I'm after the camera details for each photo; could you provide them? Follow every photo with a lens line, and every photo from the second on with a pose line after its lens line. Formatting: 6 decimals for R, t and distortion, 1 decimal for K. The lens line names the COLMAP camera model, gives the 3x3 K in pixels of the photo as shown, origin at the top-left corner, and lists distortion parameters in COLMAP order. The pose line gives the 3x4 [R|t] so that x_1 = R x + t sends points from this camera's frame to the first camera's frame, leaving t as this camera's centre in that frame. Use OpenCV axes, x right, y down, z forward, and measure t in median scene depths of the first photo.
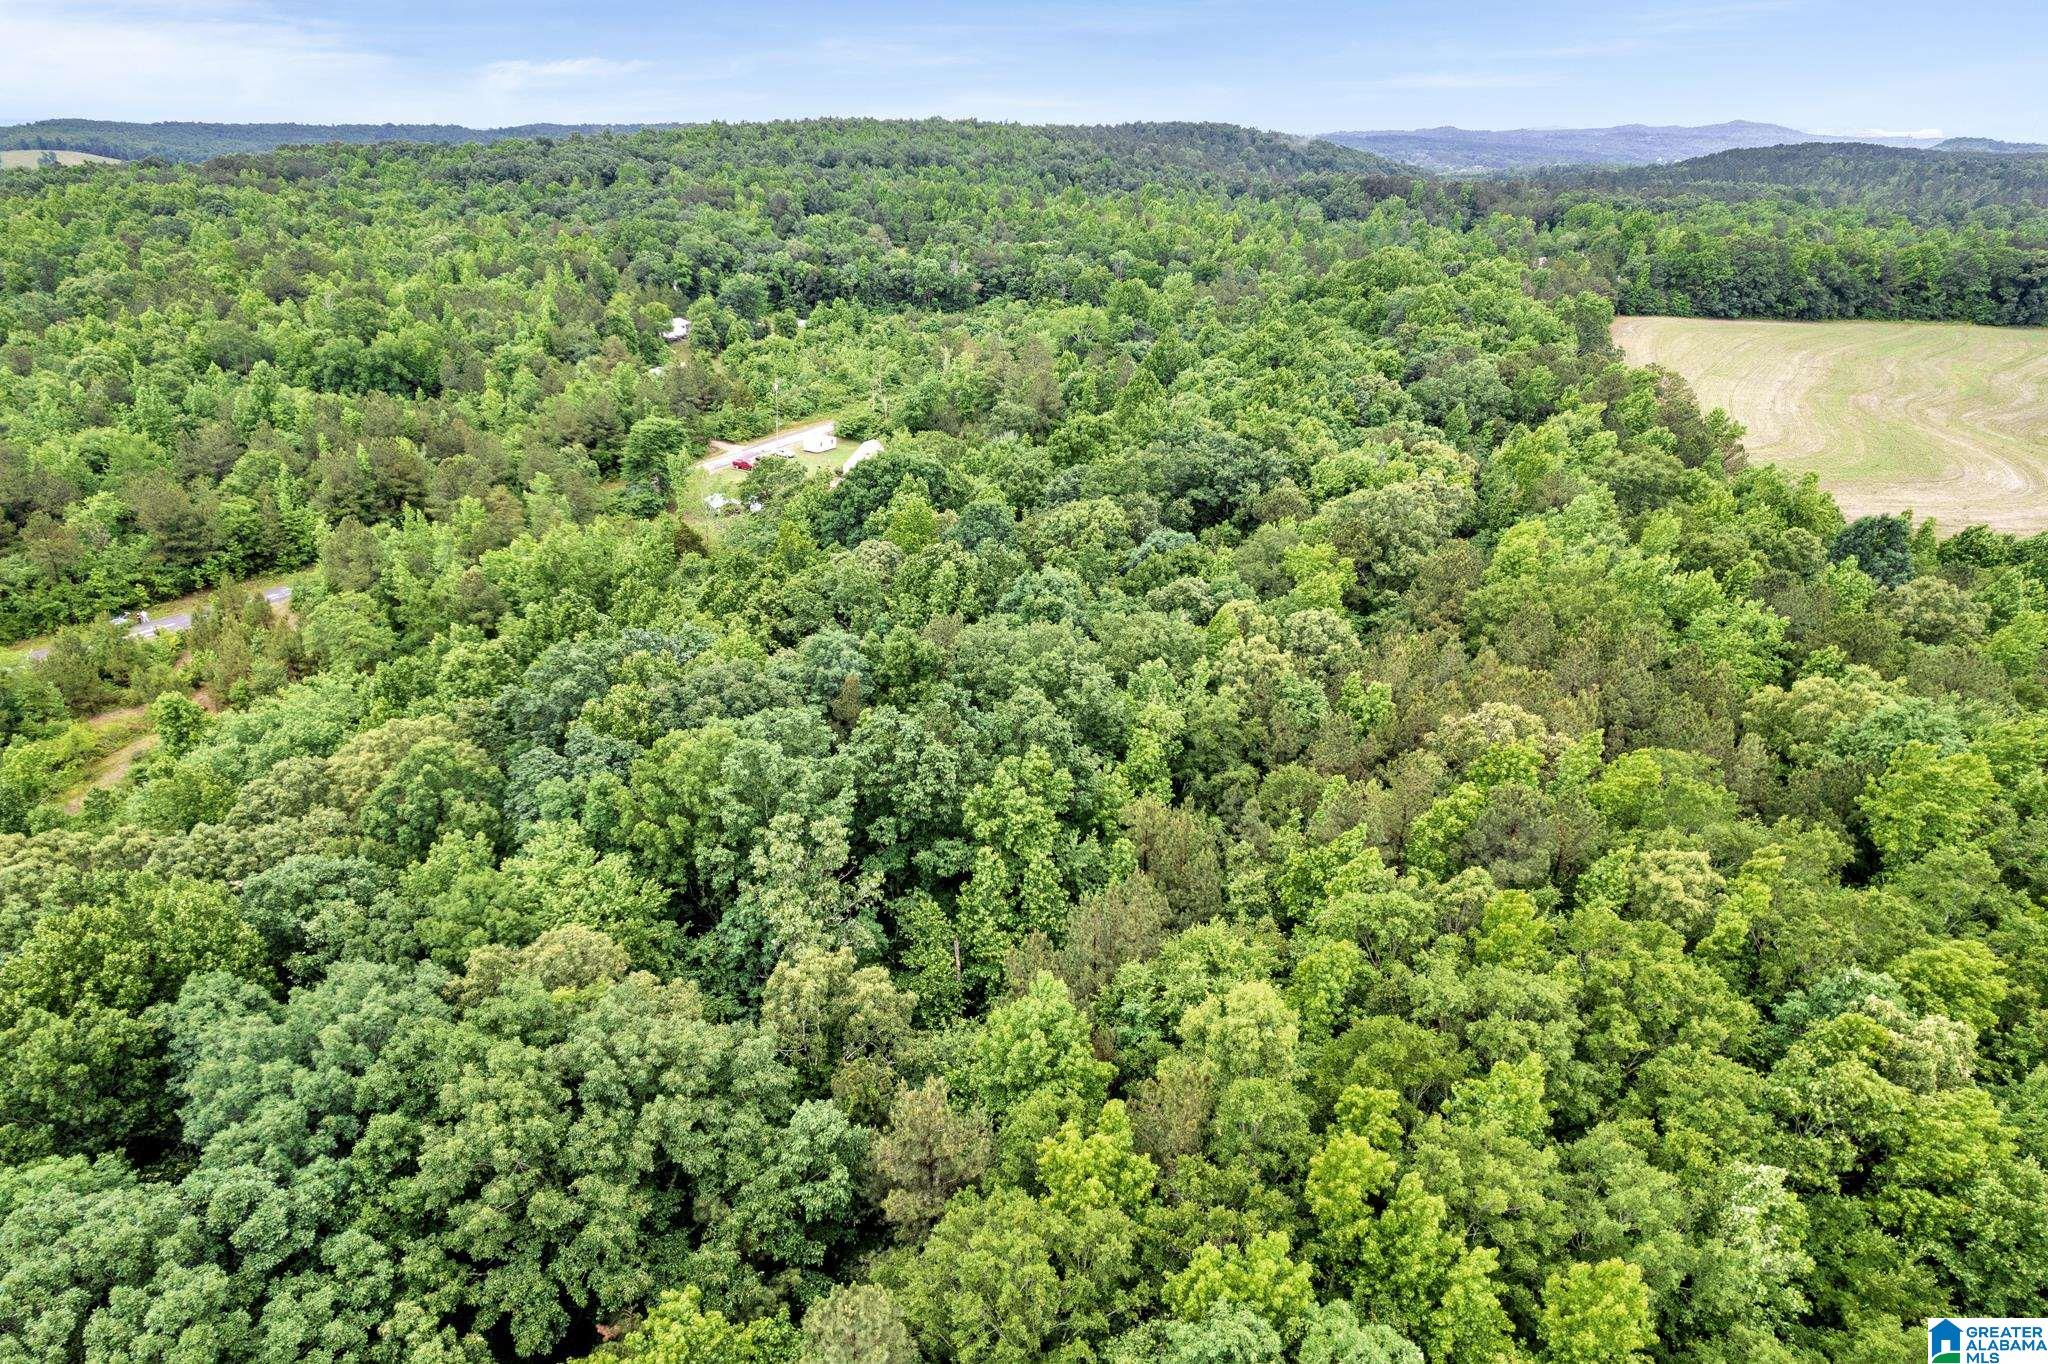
lens RADIAL K [[1312.8, 0, 1025.7], [0, 1312.8, 687.3], [0, 0, 1]] dist [-0.076481, 0.073242]
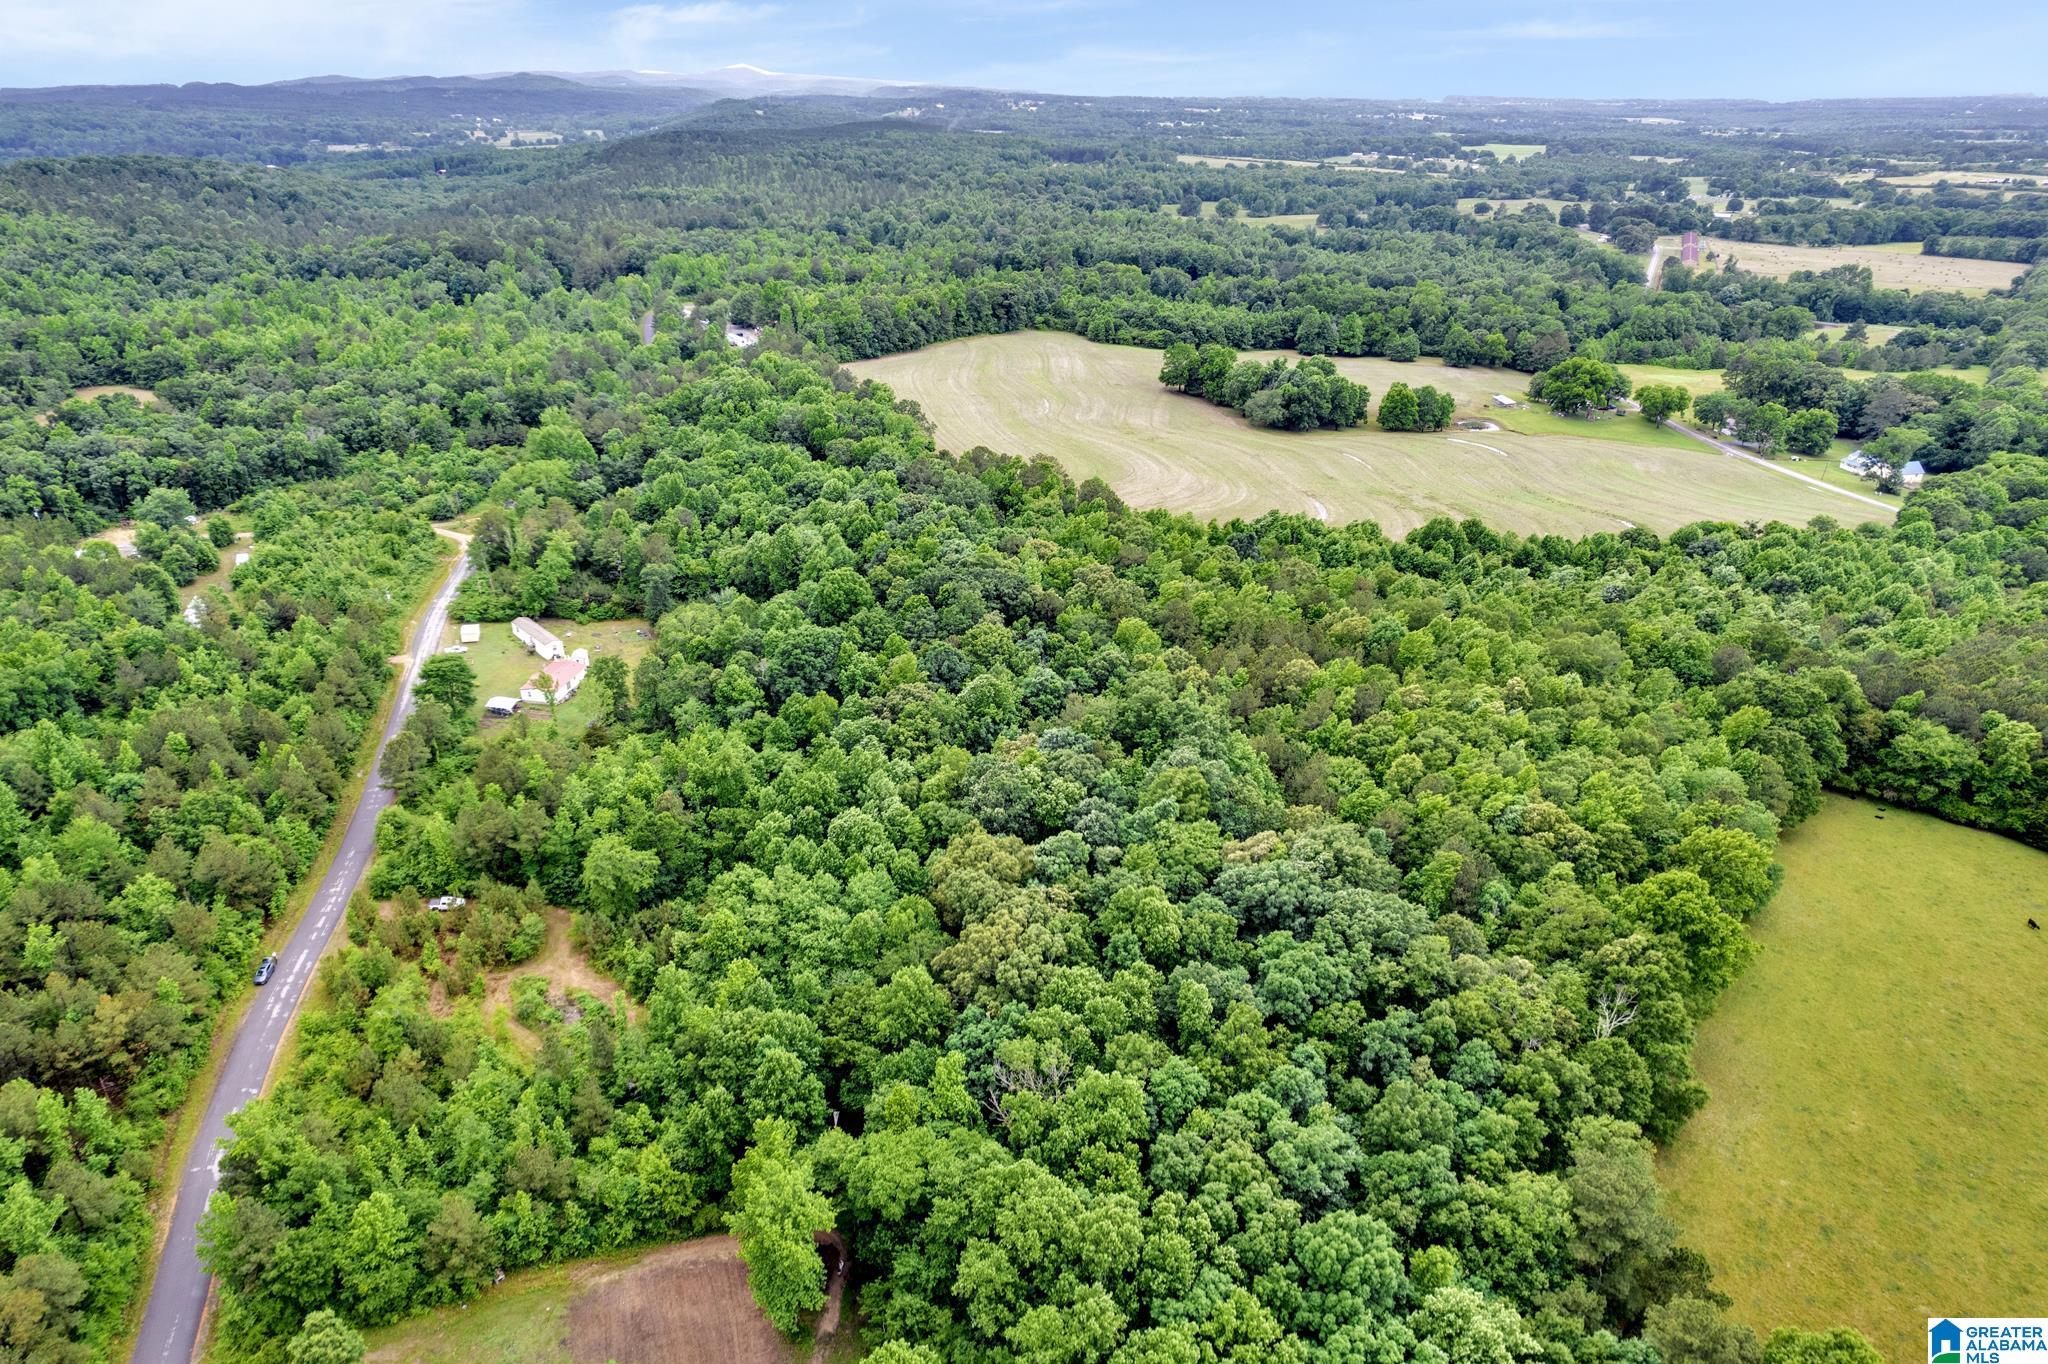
lens RADIAL K [[1312.8, 0, 1025.7], [0, 1312.8, 687.3], [0, 0, 1]] dist [-0.076481, 0.073242]
pose [[0.678851, -0.318447, 0.661629, -0.812271], [0.292994, 0.943698, 0.153589, -0.230659], [-0.673287, 0.089589, 0.733933, -0.268056]]
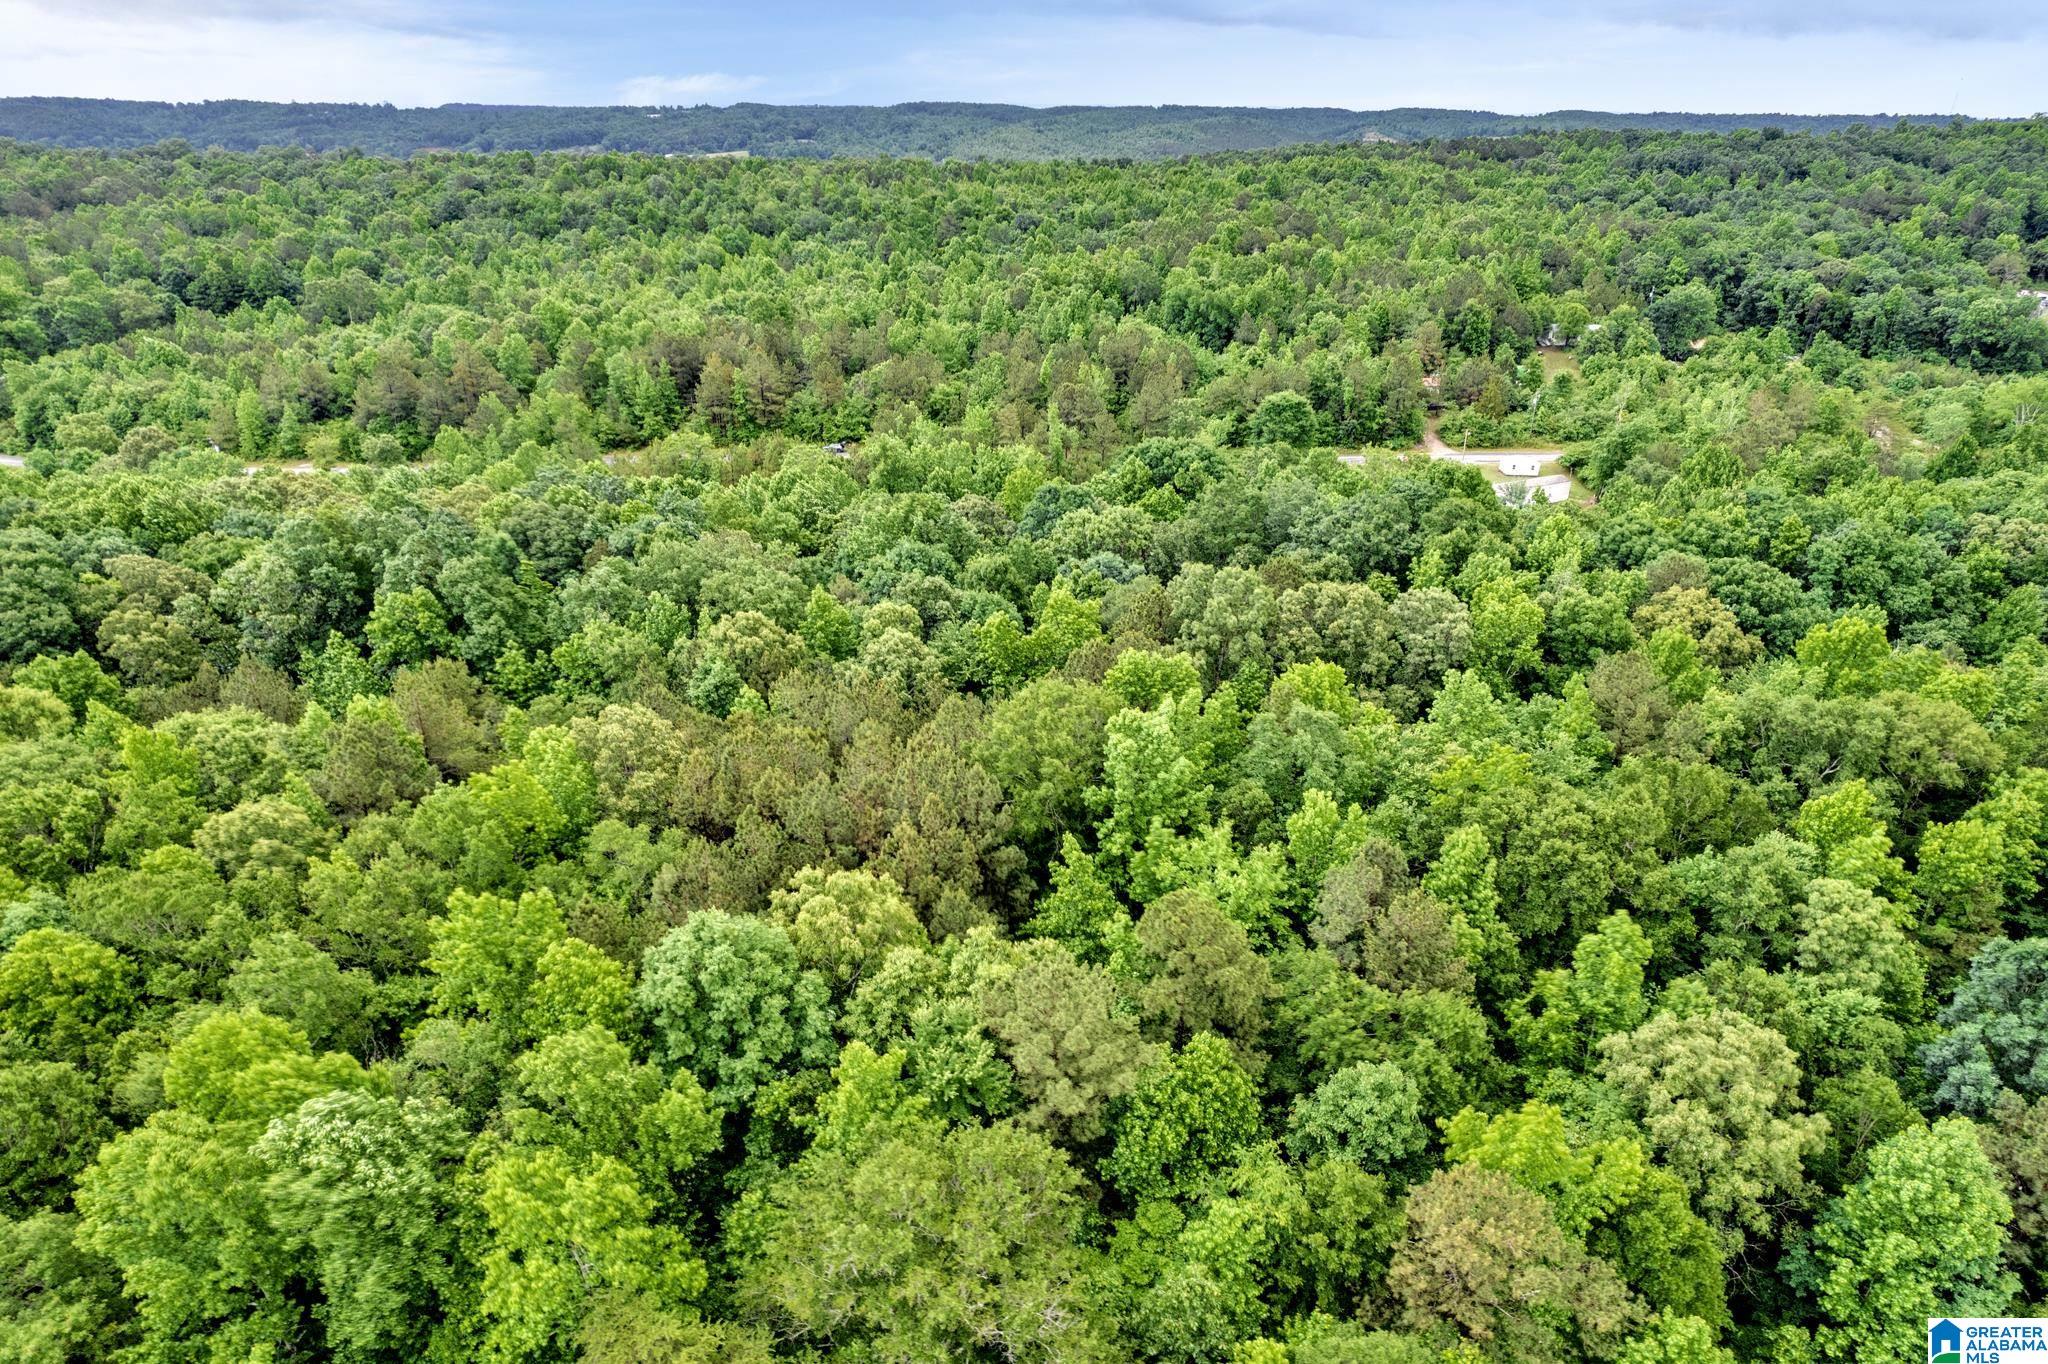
lens RADIAL K [[1312.8, 0, 1025.7], [0, 1312.8, 687.3], [0, 0, 1]] dist [-0.076481, 0.073242]
pose [[0.531617, 0.351453, -0.770626, 0.536047], [-0.349146, 0.919879, 0.178663, -0.116323], [0.771674, 0.174080, 0.611732, 0.292312]]
